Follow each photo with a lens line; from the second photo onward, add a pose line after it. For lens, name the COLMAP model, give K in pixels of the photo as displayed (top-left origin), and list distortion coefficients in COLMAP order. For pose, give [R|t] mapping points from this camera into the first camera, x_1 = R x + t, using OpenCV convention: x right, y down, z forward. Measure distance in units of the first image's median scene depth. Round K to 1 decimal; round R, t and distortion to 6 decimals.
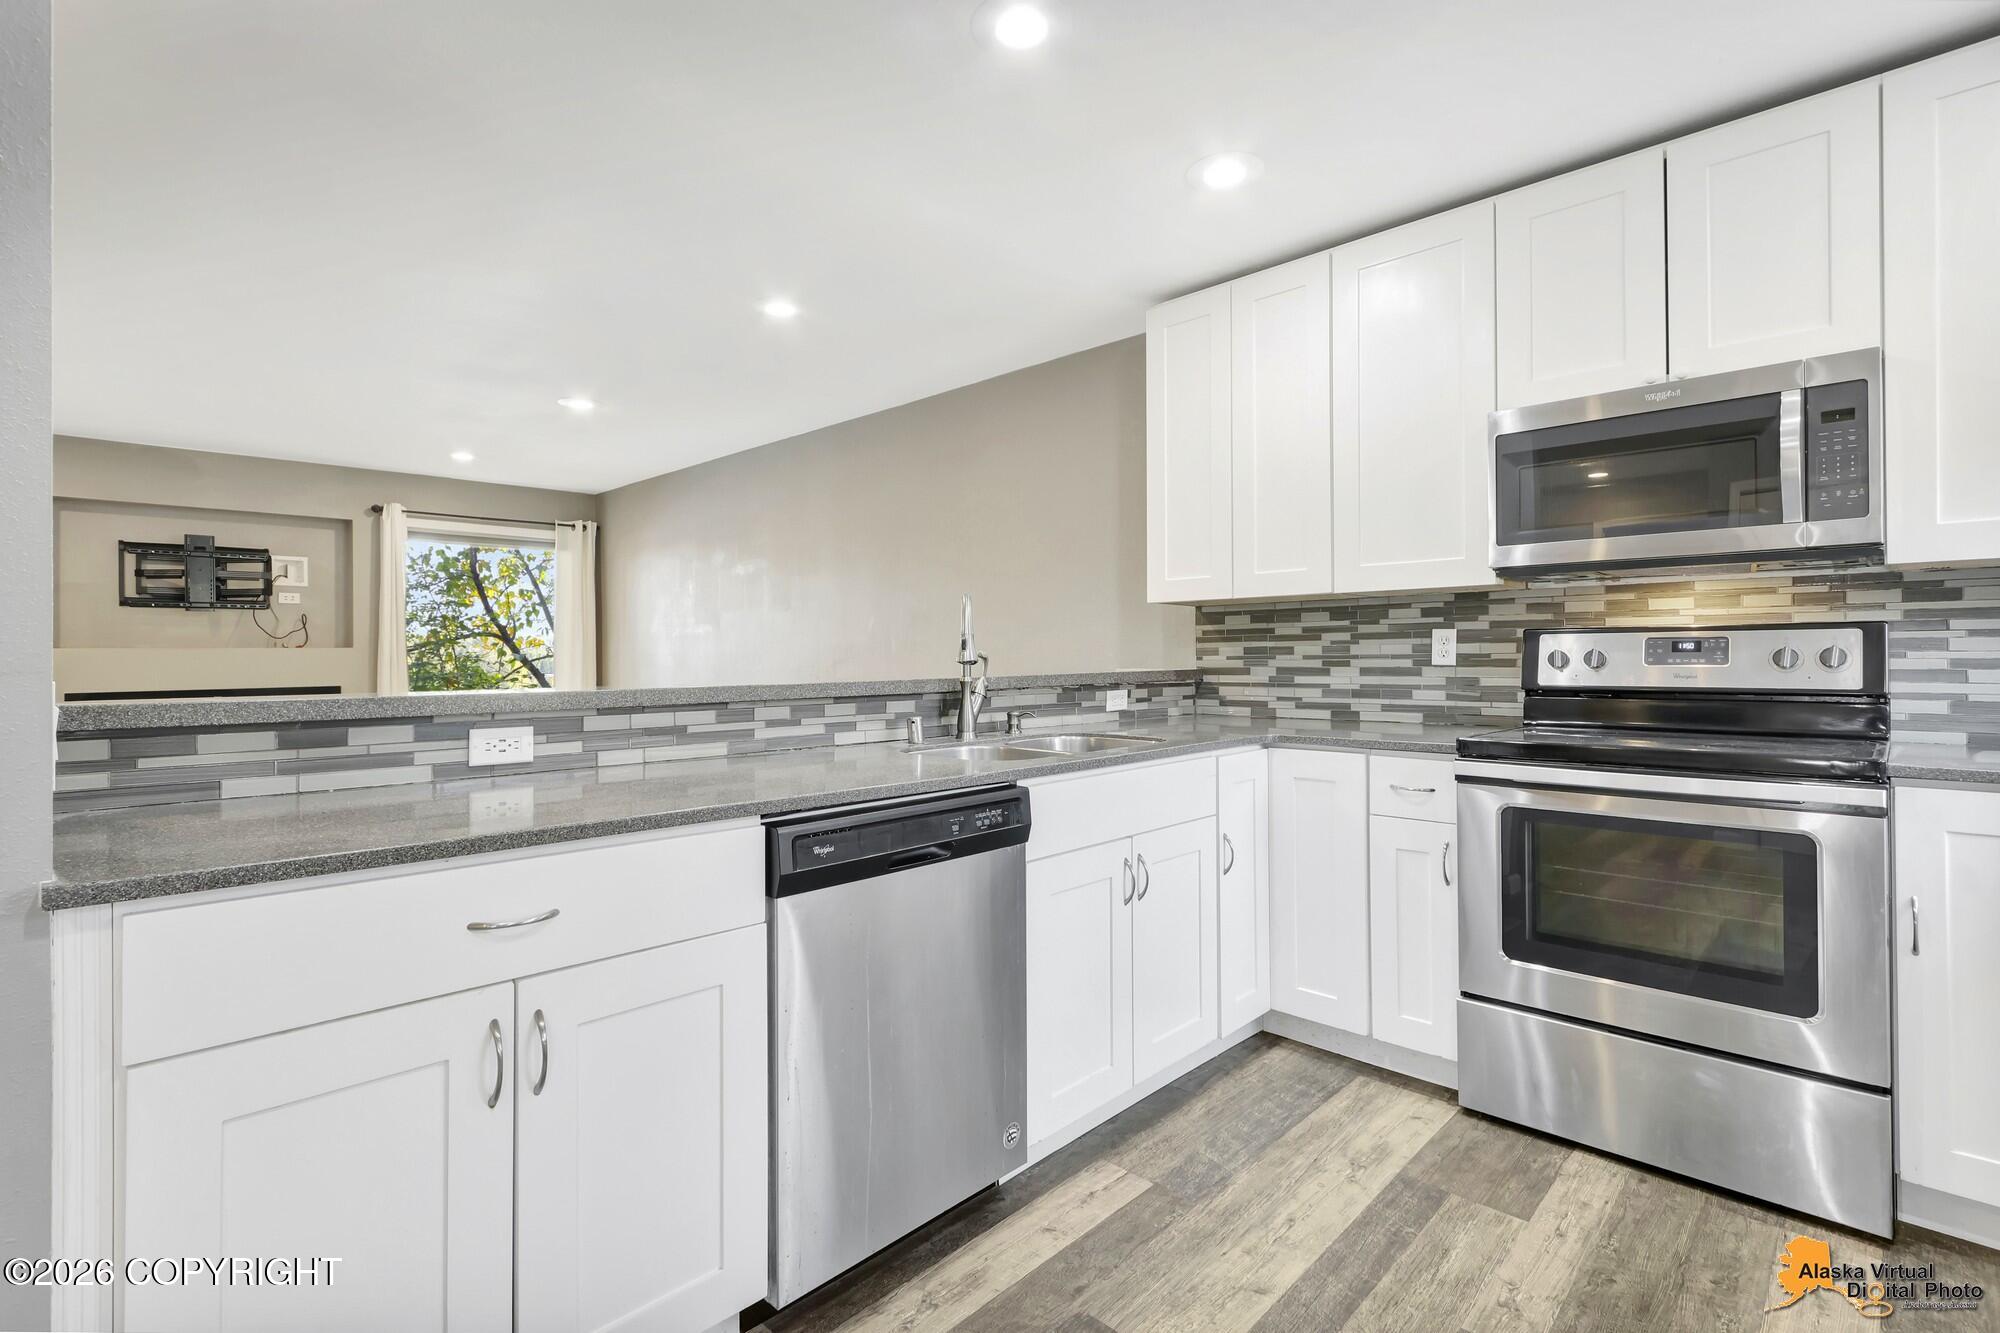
lens RADIAL K [[937.3, 0, 968.1], [0, 937.3, 653.0], [0, 0, 1]] dist [0.016282, -0.003176]
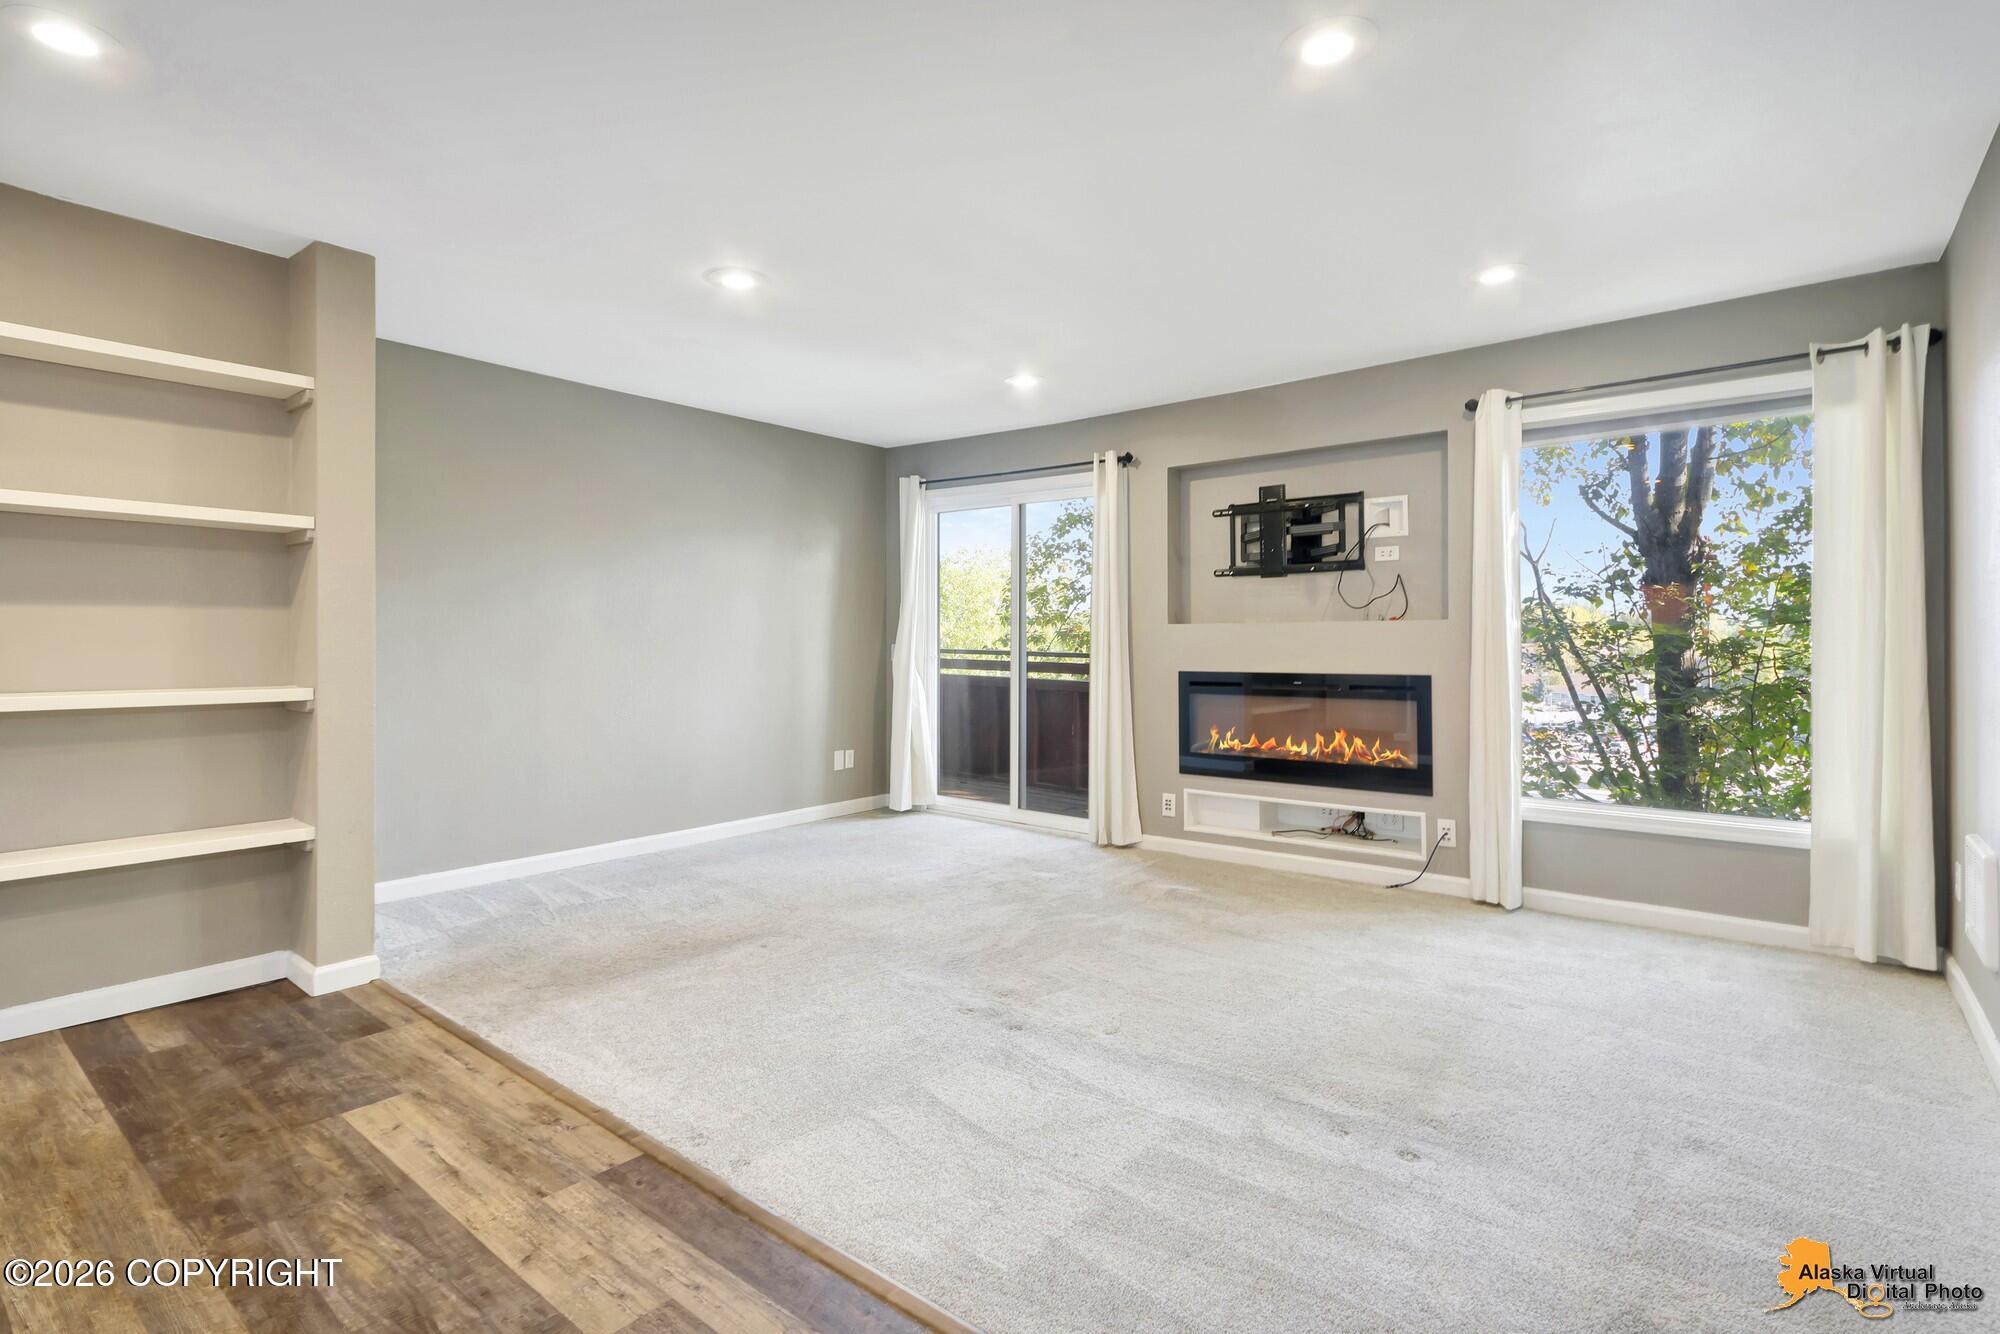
lens RADIAL K [[978.4, 0, 983.2], [0, 978.4, 622.2], [0, 0, 1]] dist [0.006194, -0.003321]
pose [[0.073009, -0.007806, -0.997301, 0.045858], [0.002119, 0.999968, -0.007672, 0.000449], [0.997329, -0.001554, 0.073023, 1.375255]]
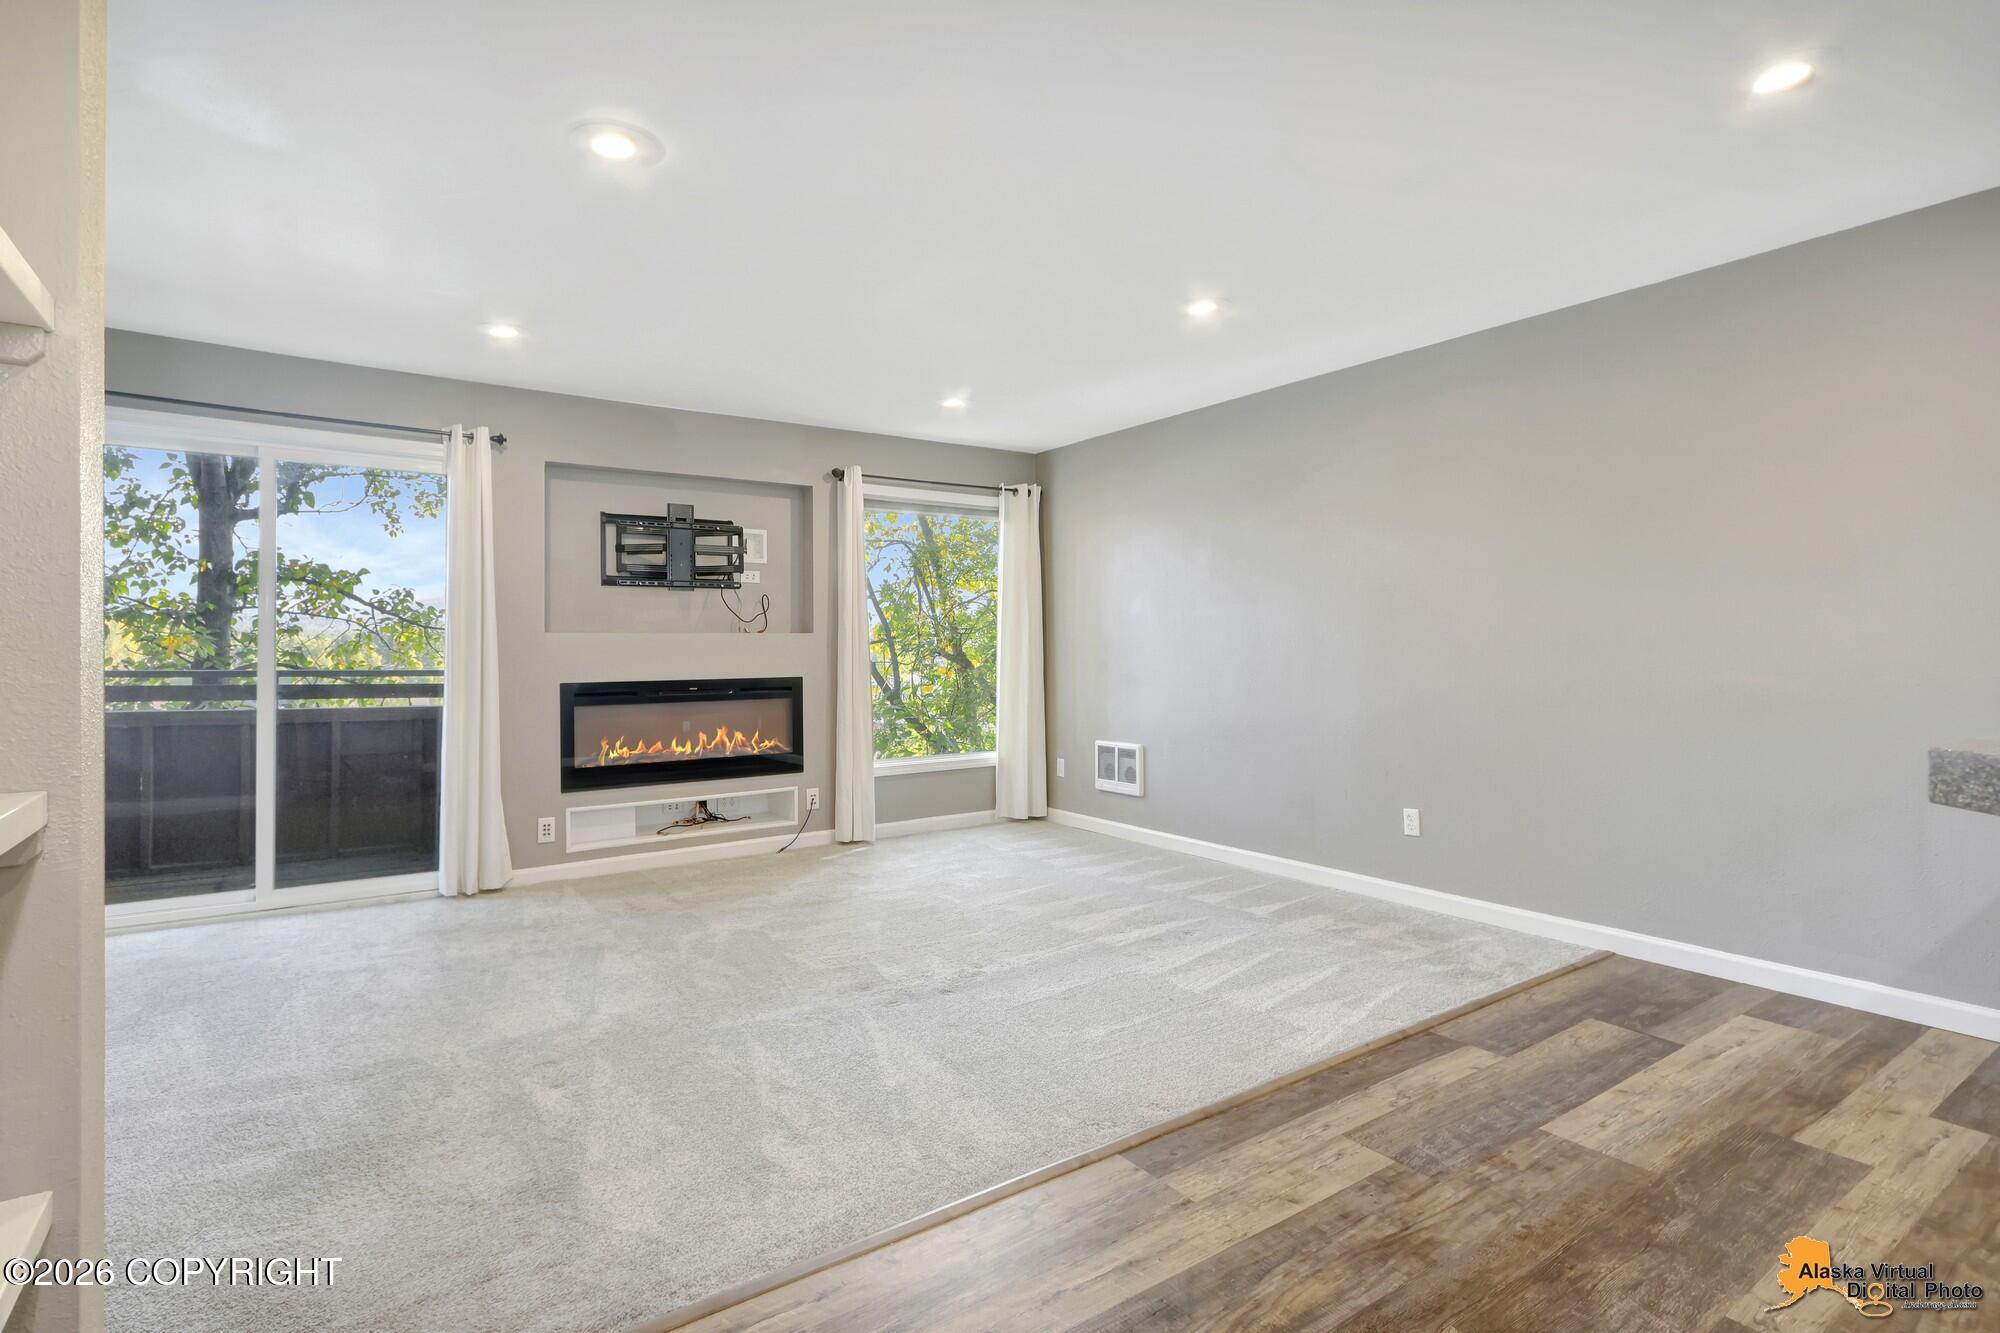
lens RADIAL K [[978.4, 0, 965.8], [0, 978.4, 612.5], [0, 0, 1]] dist [0.006194, -0.003321]
pose [[0.978756, -0.002097, -0.205017, -0.731557], [-0.005088, 0.999391, -0.034512, 0.012625], [0.204965, 0.034821, 0.978150, 0.331475]]
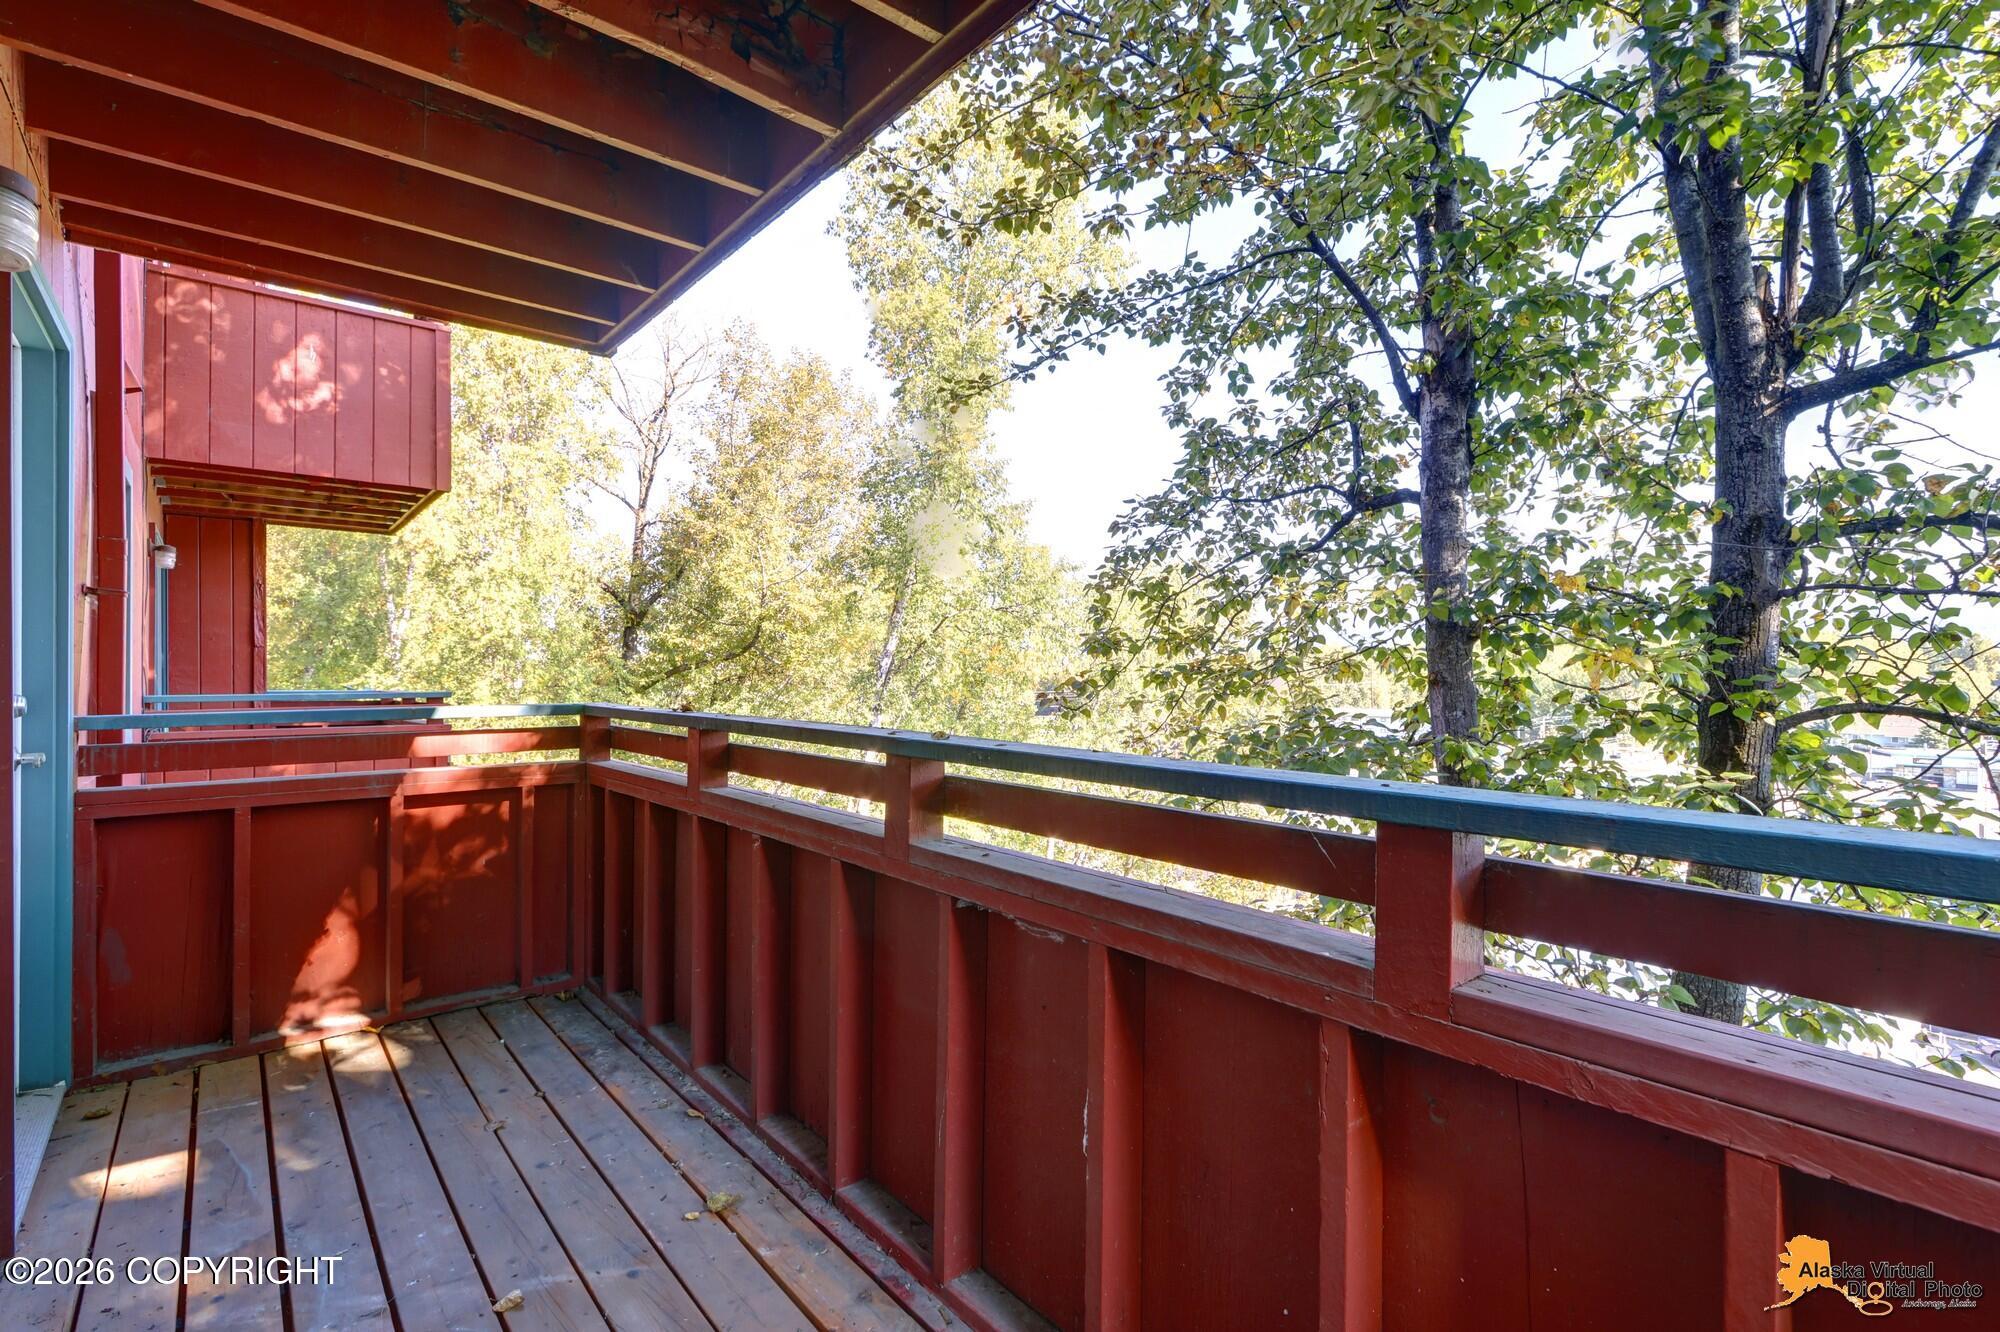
lens RADIAL K [[937.3, 0, 1011.3], [0, 937.3, 665.4], [0, 0, 1]] dist [0.016282, -0.003176]
pose [[-0.096230, -0.005812, -0.995342, -2.031253], [0.008407, 0.999943, -0.006652, 0.014507], [0.995324, -0.009008, -0.096175, 1.800714]]
